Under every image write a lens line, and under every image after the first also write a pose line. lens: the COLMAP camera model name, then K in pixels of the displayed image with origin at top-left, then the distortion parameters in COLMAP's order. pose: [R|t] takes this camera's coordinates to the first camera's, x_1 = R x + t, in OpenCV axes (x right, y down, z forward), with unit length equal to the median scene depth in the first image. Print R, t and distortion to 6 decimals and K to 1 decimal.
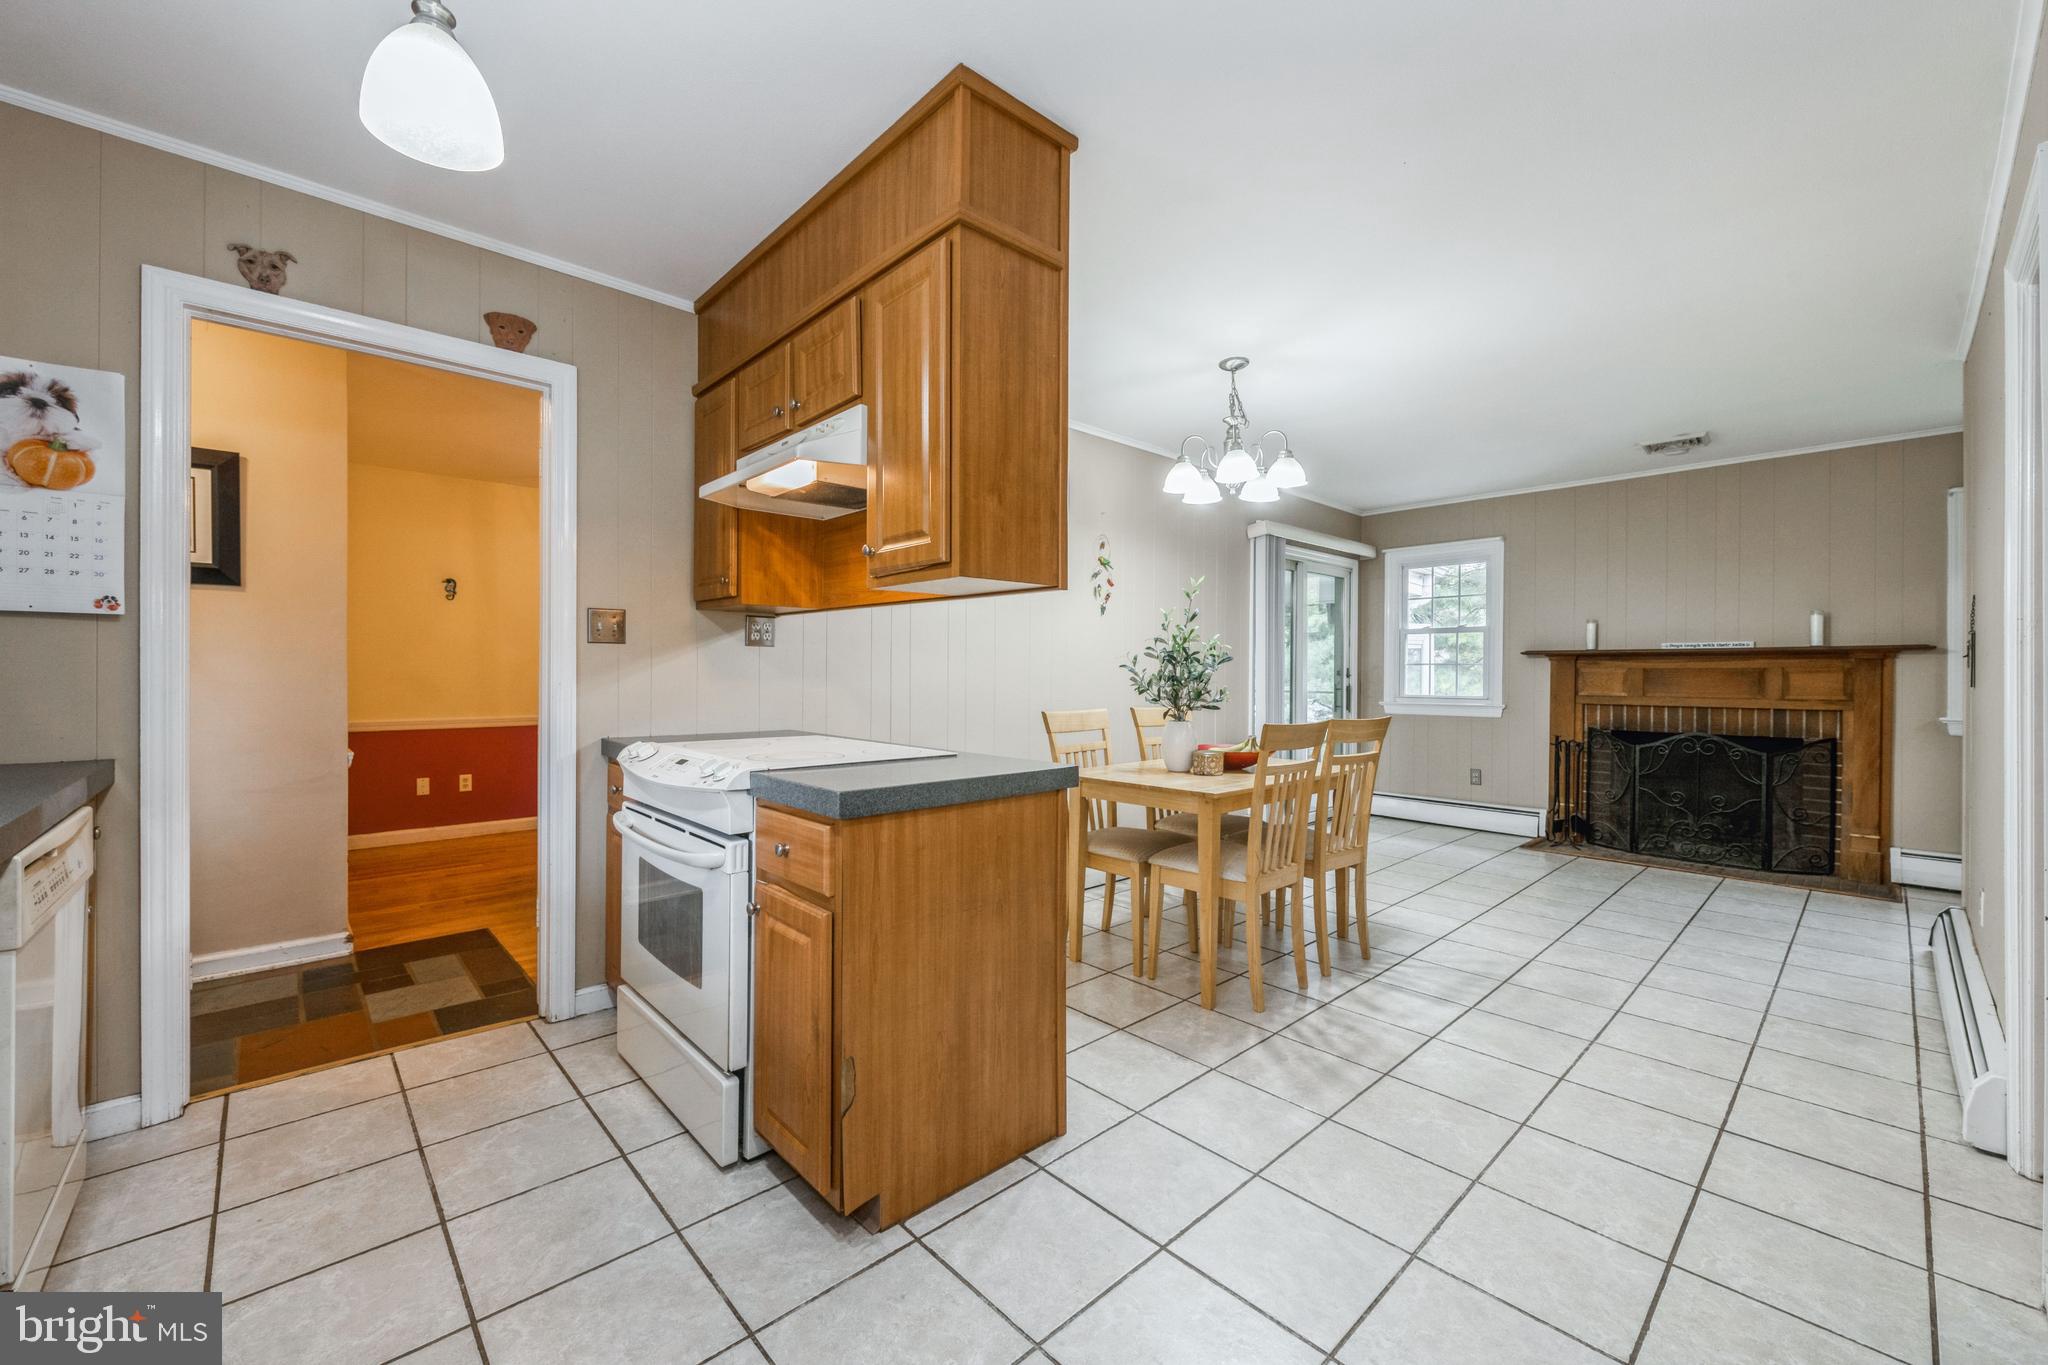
lens RADIAL K [[822.4, 0, 1023.5], [0, 822.4, 673.0], [0, 0, 1]] dist [0.006714, -0.000276]
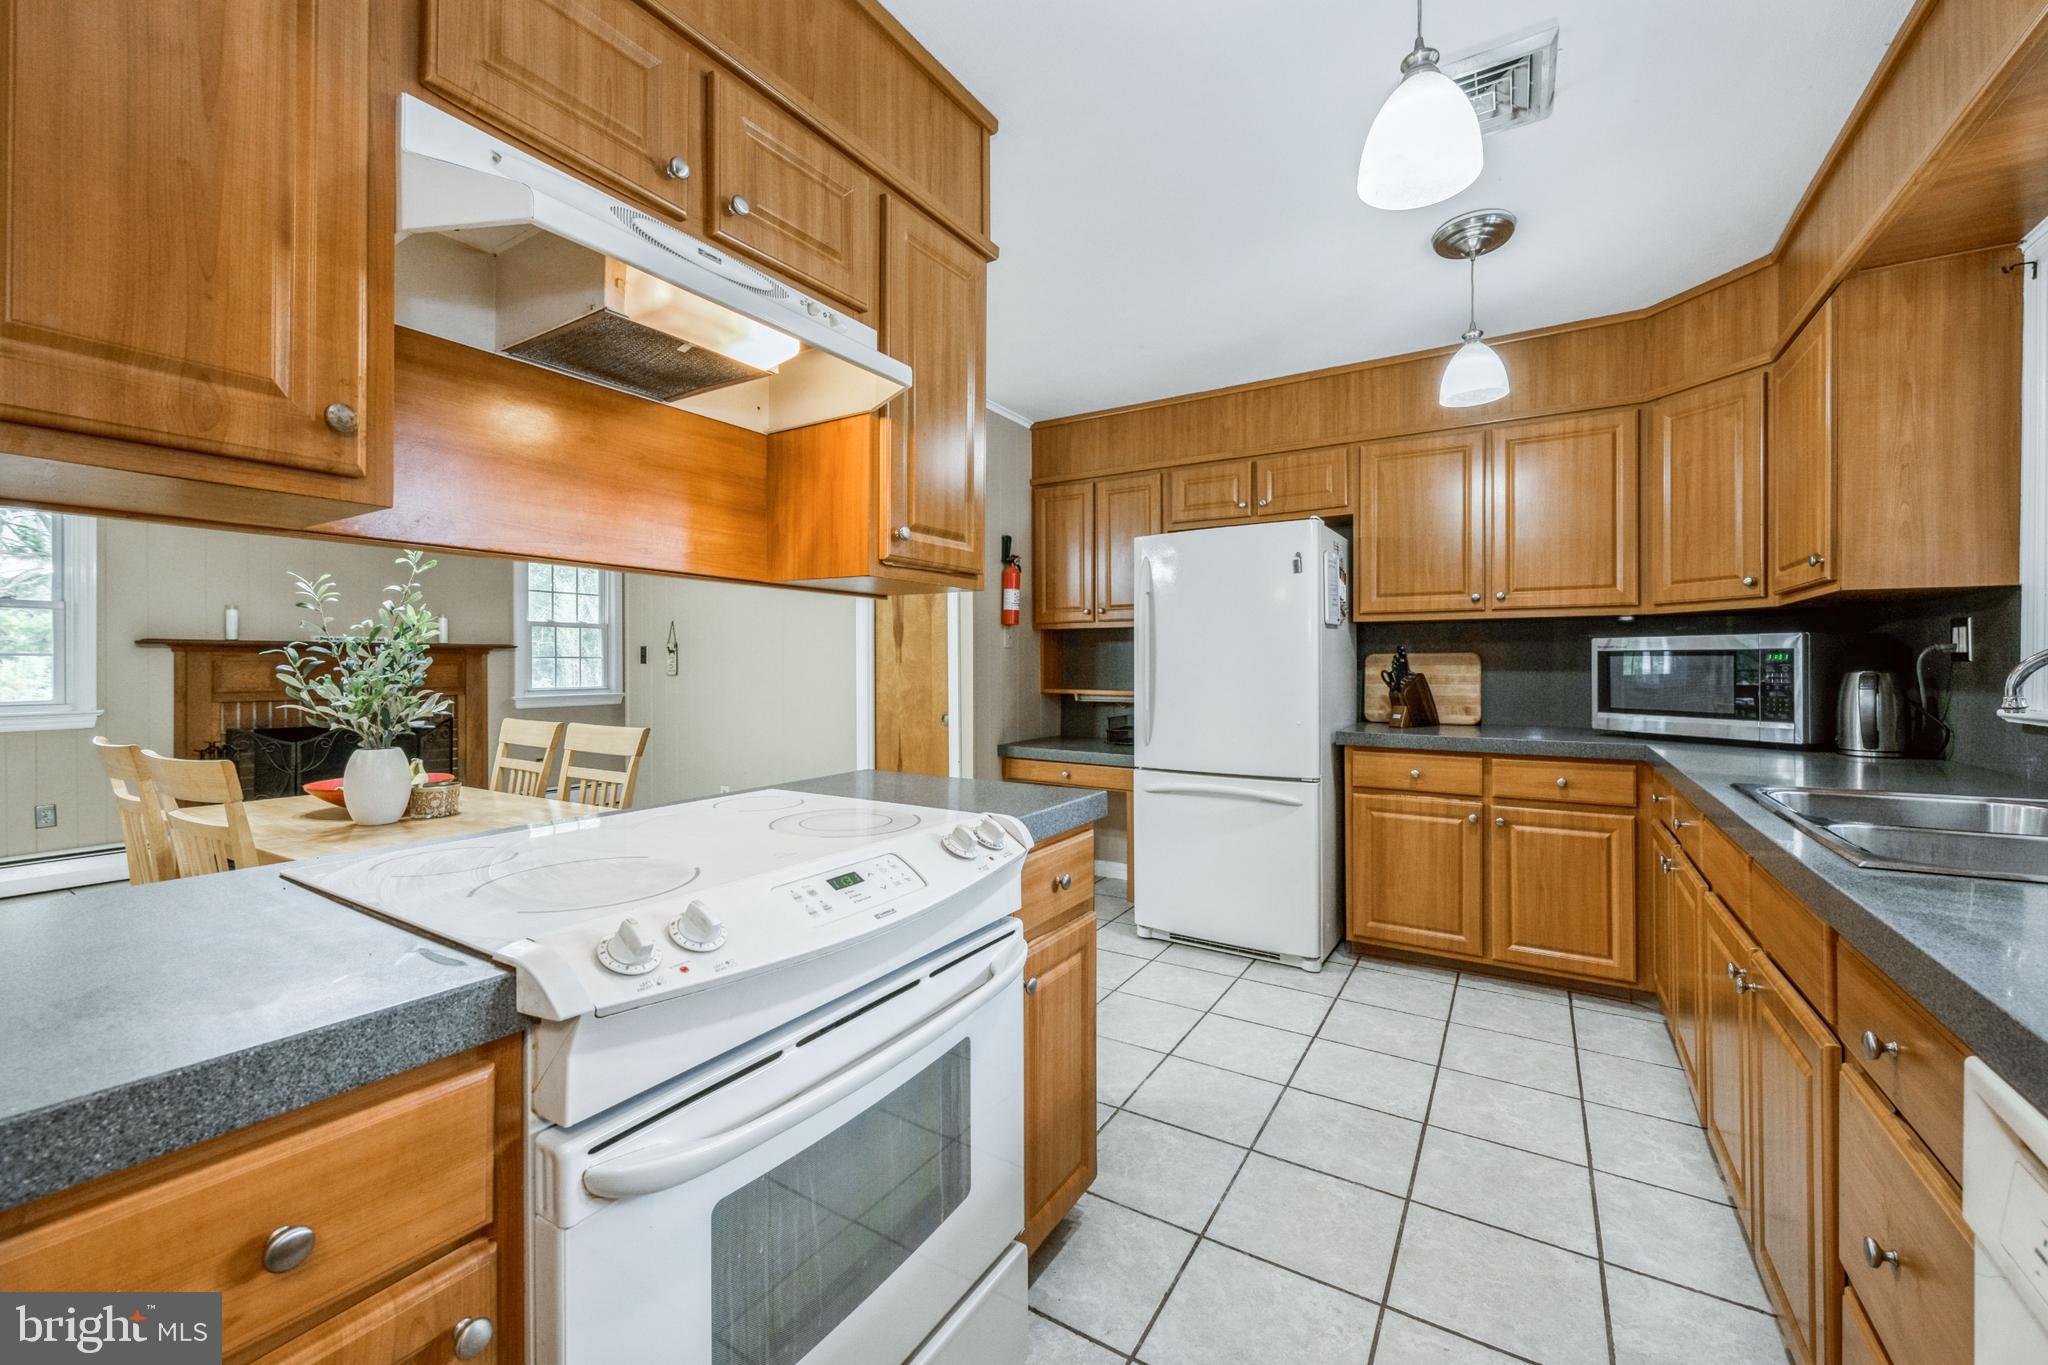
lens RADIAL K [[822.4, 0, 1023.5], [0, 822.4, 673.0], [0, 0, 1]] dist [0.006714, -0.000276]
pose [[-0.261675, -0.023142, 0.964878, -0.871521], [0.001729, 0.999700, 0.024446, -0.029735], [-0.965154, 0.008065, -0.261557, 0.969910]]
